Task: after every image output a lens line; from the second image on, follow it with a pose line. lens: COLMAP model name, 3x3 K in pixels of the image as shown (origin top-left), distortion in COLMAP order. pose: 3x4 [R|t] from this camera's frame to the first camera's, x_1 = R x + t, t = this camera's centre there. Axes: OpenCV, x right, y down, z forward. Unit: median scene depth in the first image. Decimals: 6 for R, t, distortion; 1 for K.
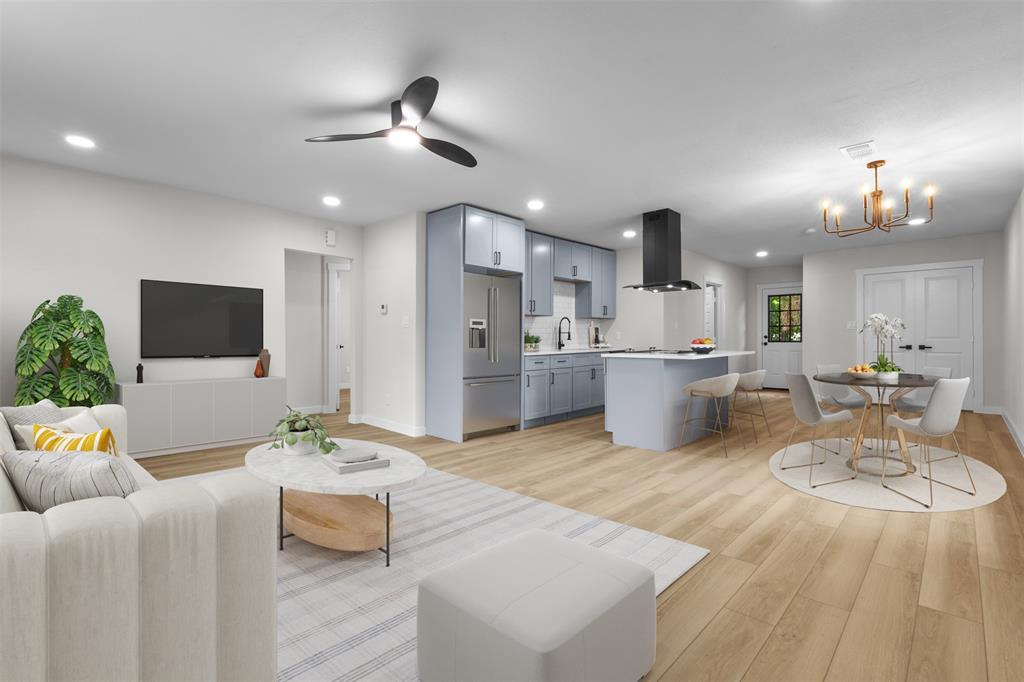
lens RADIAL K [[477.7, 0, 505.2], [0, 477.7, 338.2], [0, 0, 1]] dist [0.001631, 0.000325]
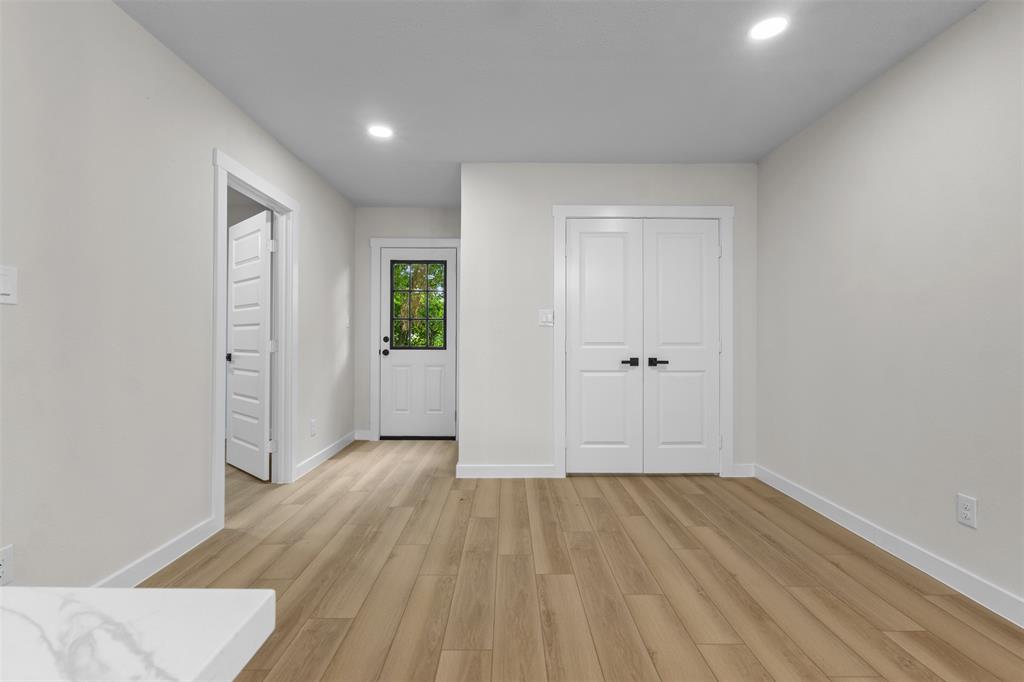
lens RADIAL K [[477.7, 0, 505.2], [0, 477.7, 338.2], [0, 0, 1]] dist [0.001631, 0.000325]
pose [[0.732642, 0.005166, 0.680594, 0.296457], [-0.006316, 0.999980, -0.000791, -0.004382], [-0.680585, -0.003719, 0.732660, 0.550219]]
